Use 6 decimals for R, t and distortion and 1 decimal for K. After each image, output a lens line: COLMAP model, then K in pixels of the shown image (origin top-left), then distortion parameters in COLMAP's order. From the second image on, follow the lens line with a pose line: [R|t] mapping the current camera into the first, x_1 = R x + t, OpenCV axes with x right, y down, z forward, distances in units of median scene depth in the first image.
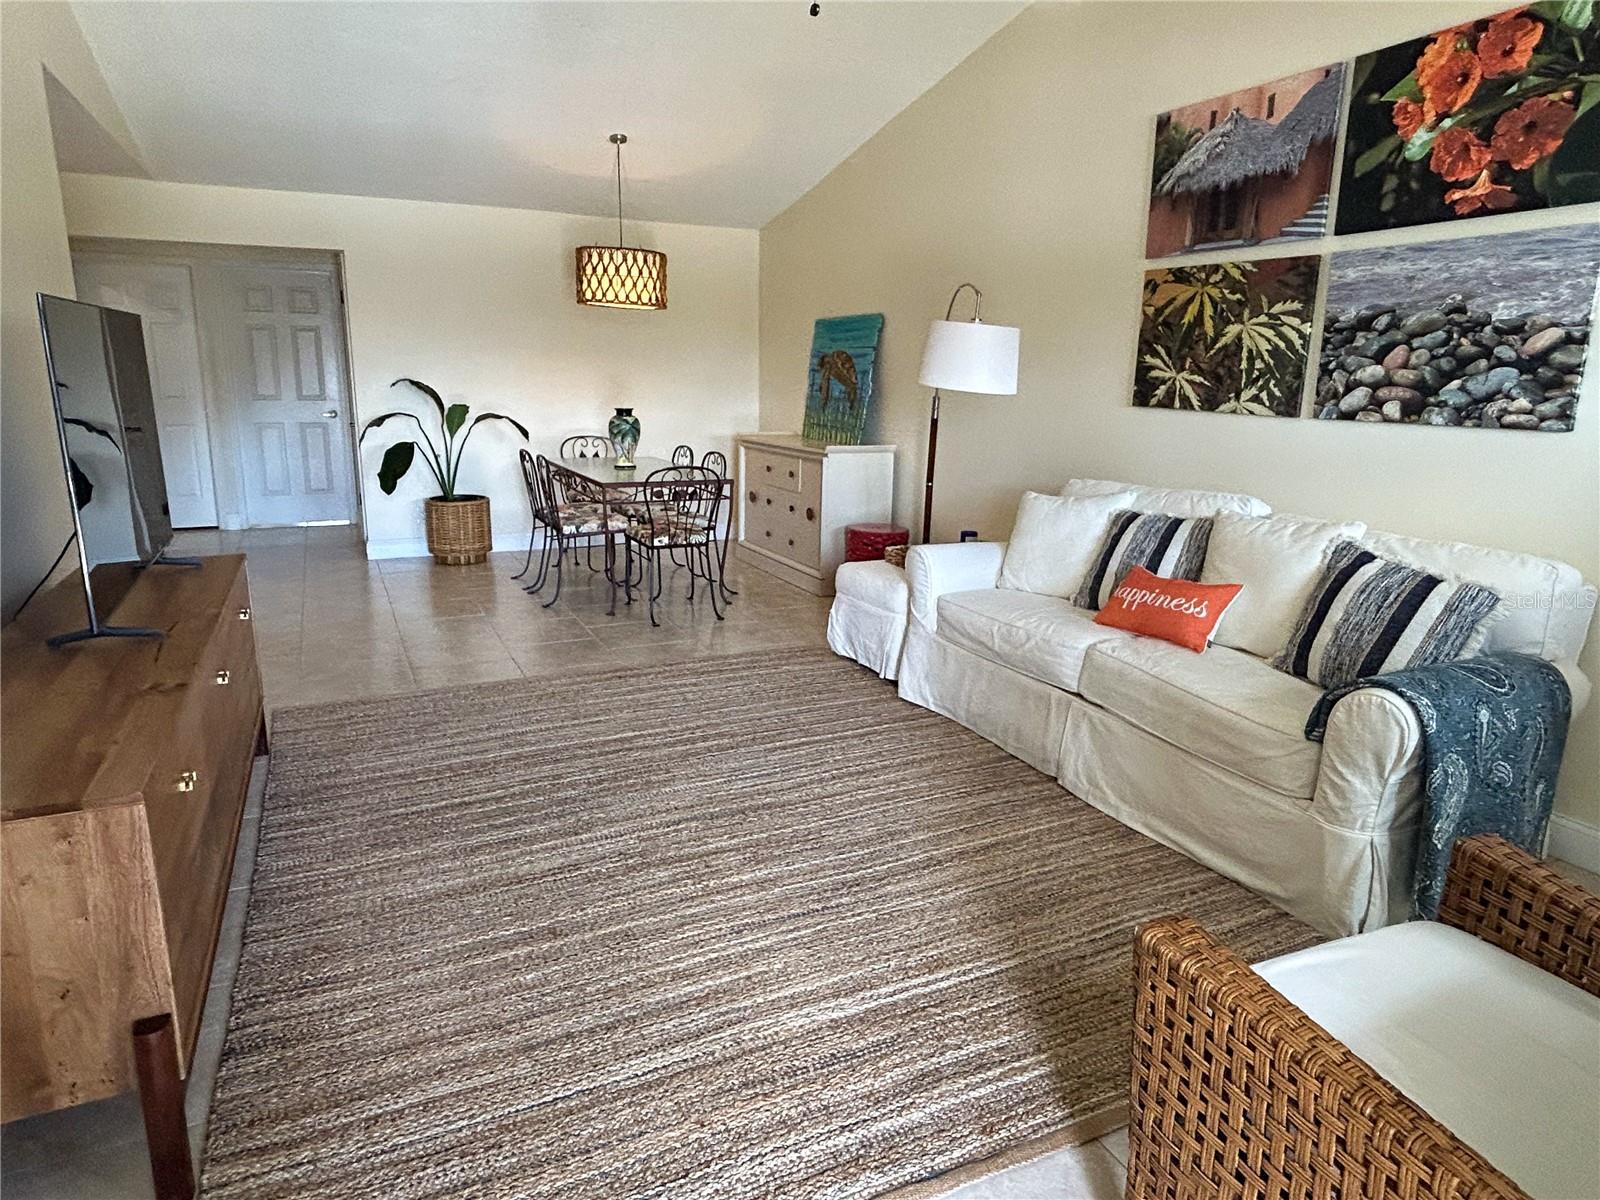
lens RADIAL K [[976.5, 0, 795.4], [0, 976.5, 590.6], [0, 0, 1]] dist [-0.014628, 0.010519]
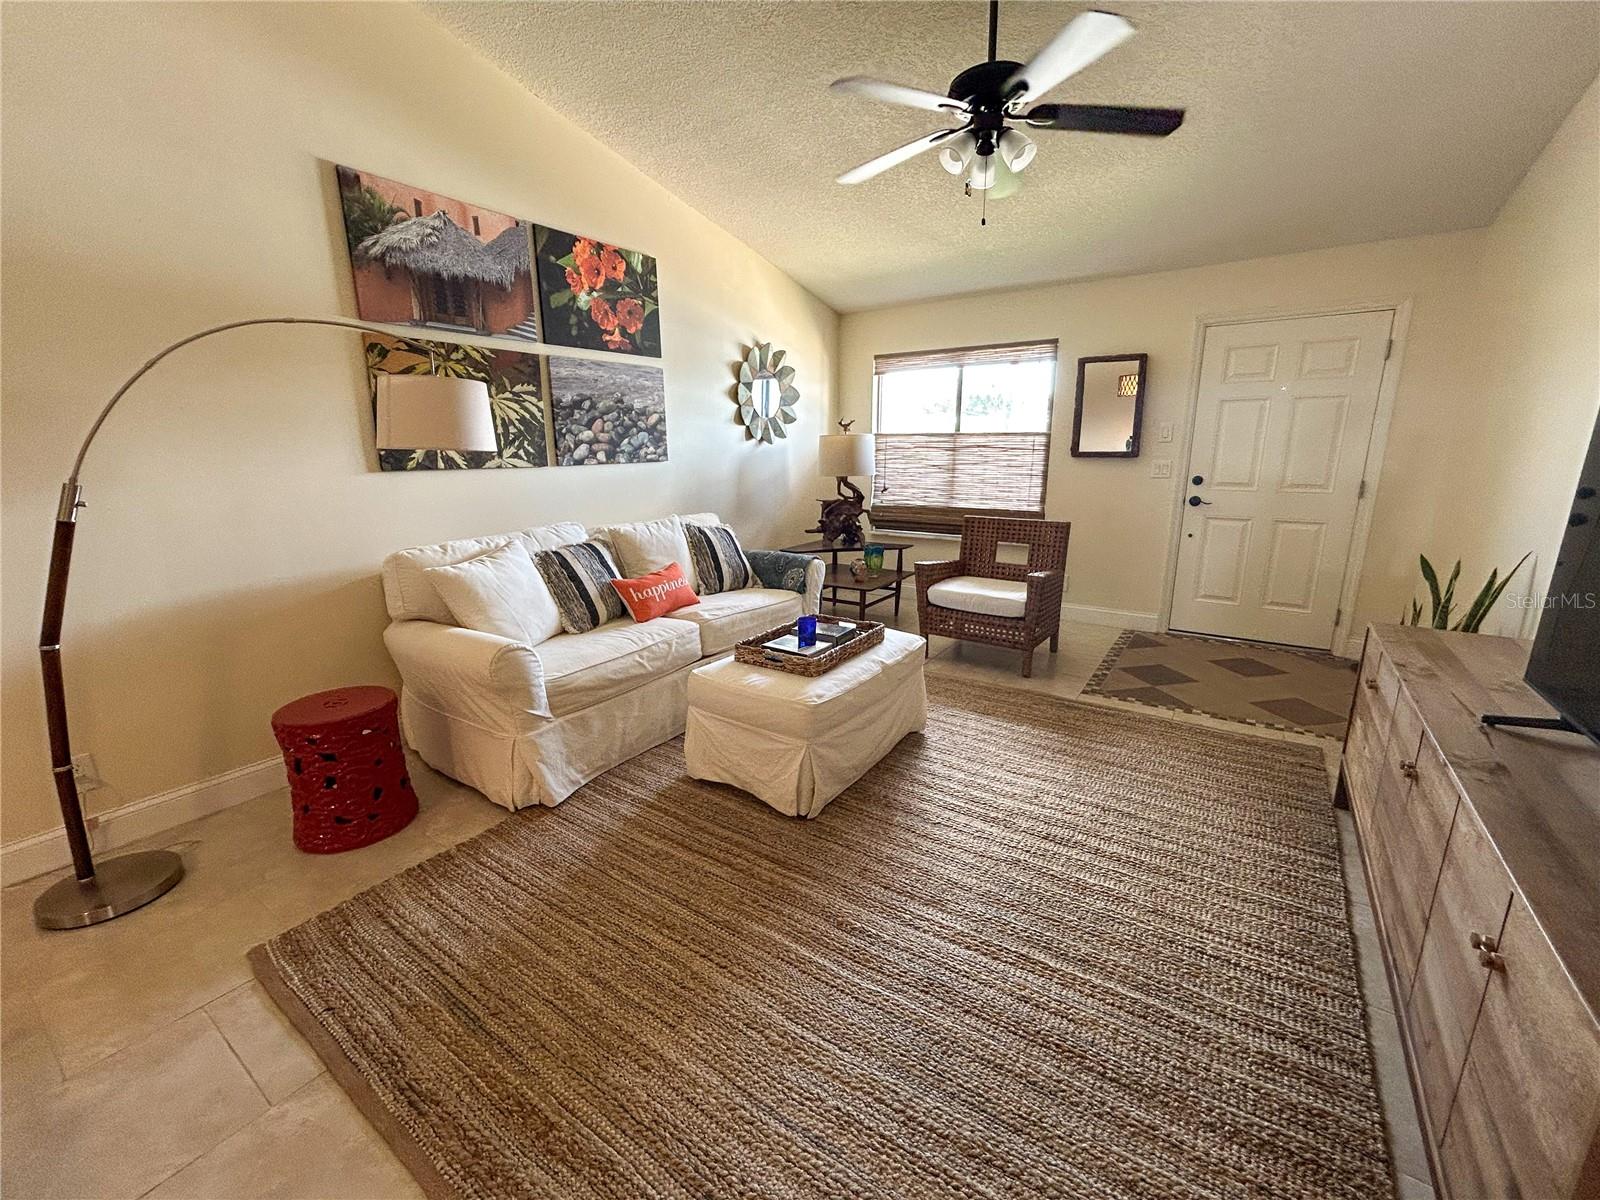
lens RADIAL K [[648.7, 0, 809.3], [0, 648.7, 588.3], [0, 0, 1]] dist [-0.005016, 0.001981]
pose [[-0.508238, -0.201170, 0.837392, -0.567041], [0.191952, 0.921416, 0.337857, -0.279200], [-0.839553, 0.332451, -0.429683, 1.222943]]
